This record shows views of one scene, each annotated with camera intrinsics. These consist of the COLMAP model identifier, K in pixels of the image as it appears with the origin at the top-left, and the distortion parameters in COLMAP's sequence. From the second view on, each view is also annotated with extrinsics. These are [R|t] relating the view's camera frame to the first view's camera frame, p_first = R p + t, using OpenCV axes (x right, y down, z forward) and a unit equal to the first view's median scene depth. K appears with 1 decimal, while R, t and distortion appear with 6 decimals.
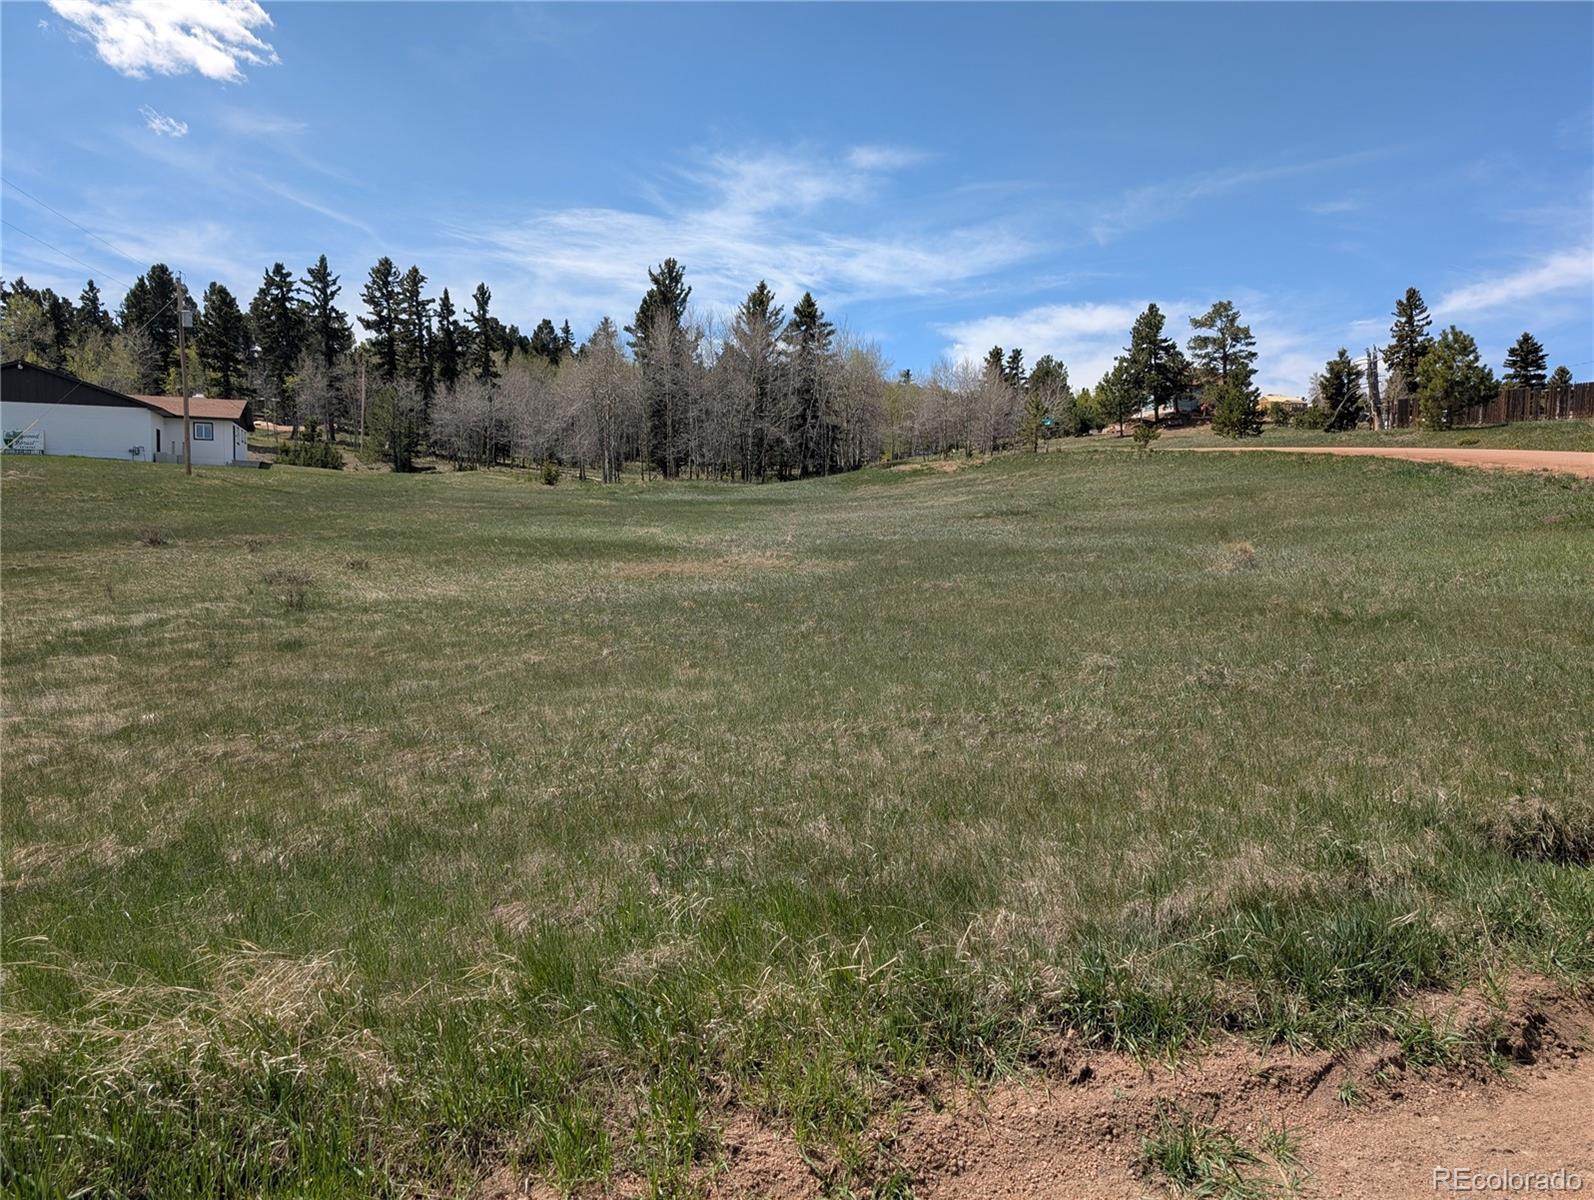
lens RADIAL K [[1172.3, 0, 800.9], [0, 1172.3, 593.9], [0, 0, 1]] dist [0.026012, -0.019368]
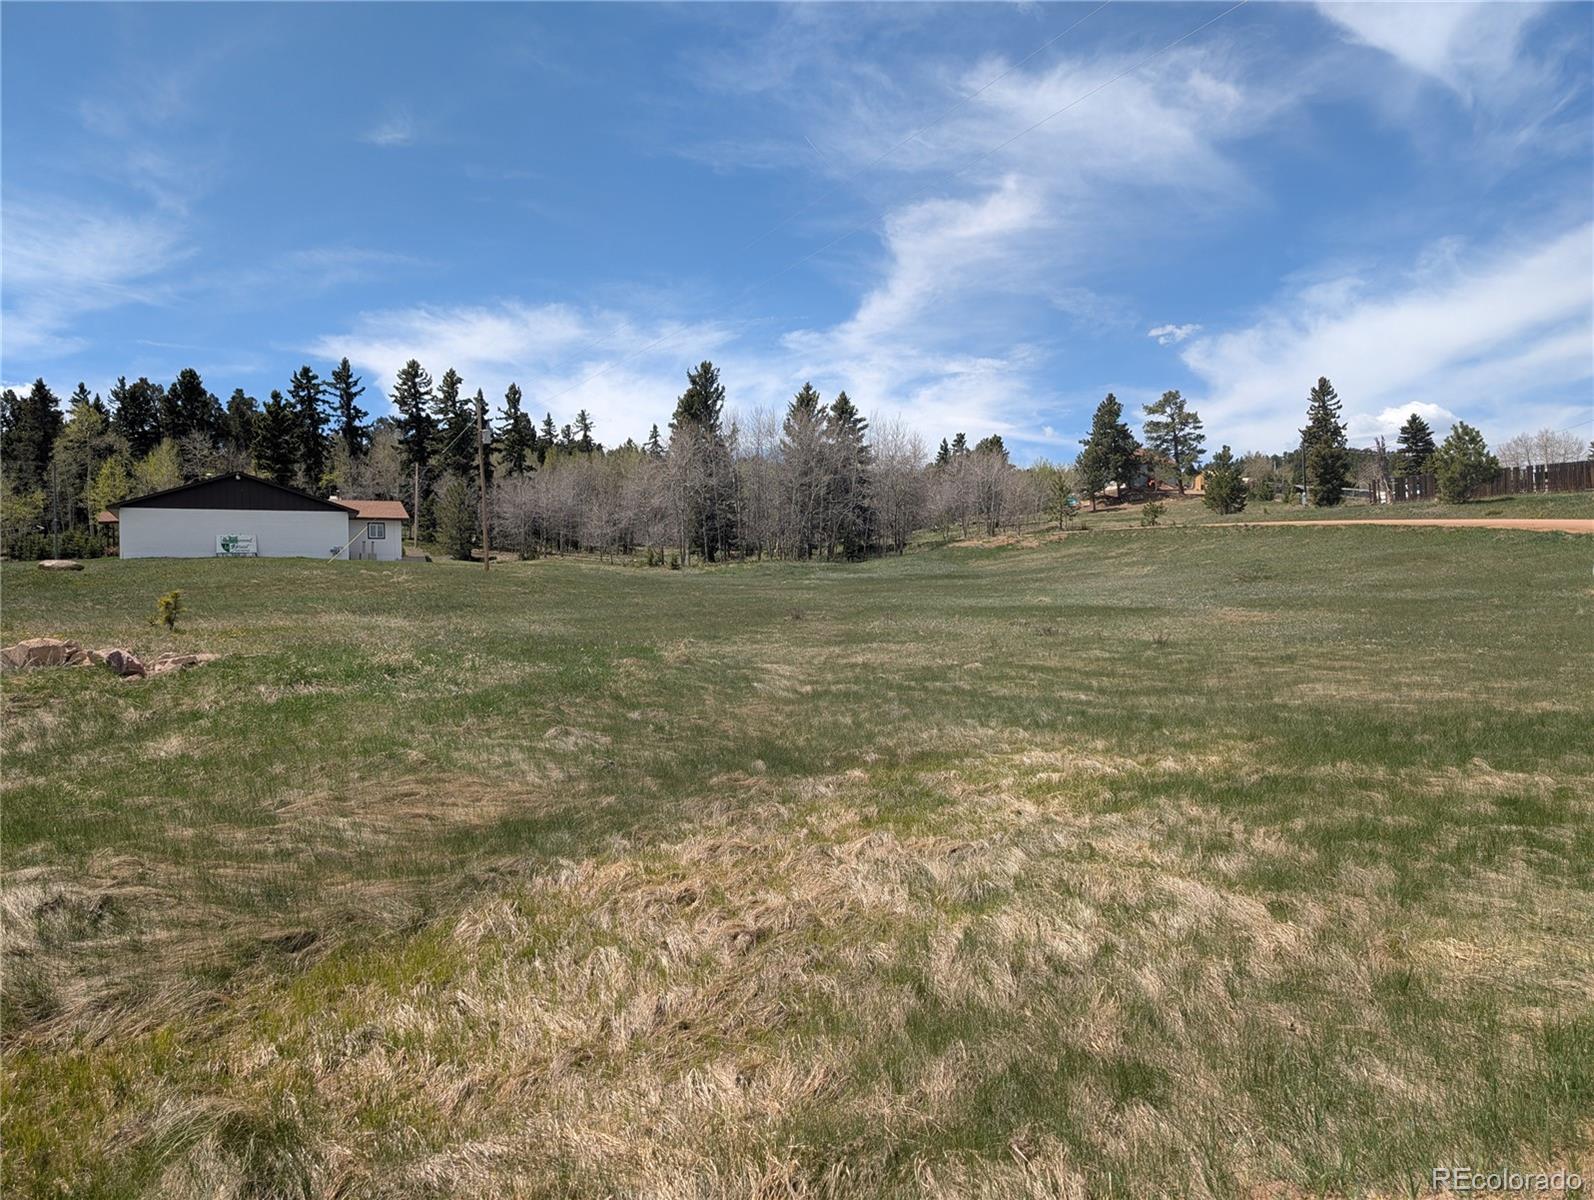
lens RADIAL K [[1180.7, 0, 797.0], [0, 1180.7, 600.0], [0, 0, 1]] dist [0.028162, -0.013138]
pose [[0.991118, -0.035025, 0.128293, -0.156224], [0.042651, 0.997452, -0.057186, 0.001972], [-0.125963, 0.062150, 0.990086, -0.072662]]
